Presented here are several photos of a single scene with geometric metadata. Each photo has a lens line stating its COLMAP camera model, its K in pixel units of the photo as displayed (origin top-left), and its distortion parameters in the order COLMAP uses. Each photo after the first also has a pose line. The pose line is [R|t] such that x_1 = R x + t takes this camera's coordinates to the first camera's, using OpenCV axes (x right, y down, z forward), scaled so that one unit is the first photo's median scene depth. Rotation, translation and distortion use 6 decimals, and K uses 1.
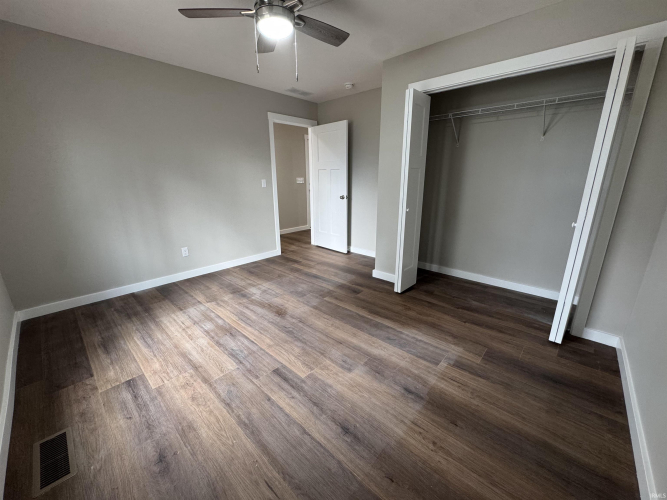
lens RADIAL K [[266.3, 0, 336.7], [0, 266.3, 249.1], [0, 0, 1]] dist [-0.008917, 0.001206]
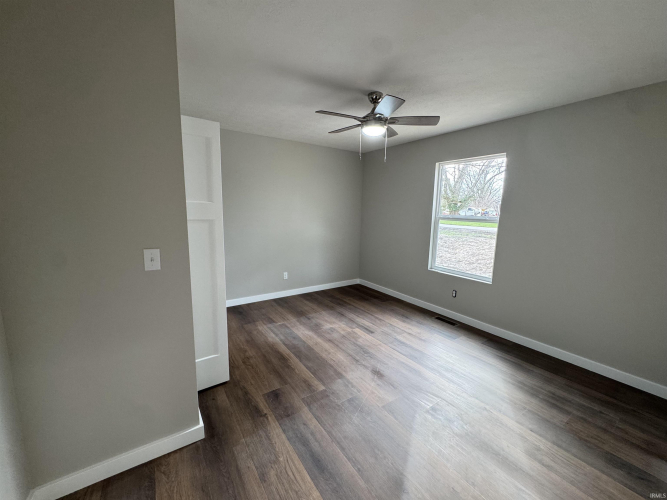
lens RADIAL K [[266.3, 0, 326.8], [0, 266.3, 247.9], [0, 0, 1]] dist [-0.008917, 0.001206]
pose [[-0.964733, -0.054919, 0.257437, -0.300036], [0.052336, 0.918450, 0.392060, -0.634874], [-0.257975, 0.391707, -0.883184, 2.008048]]
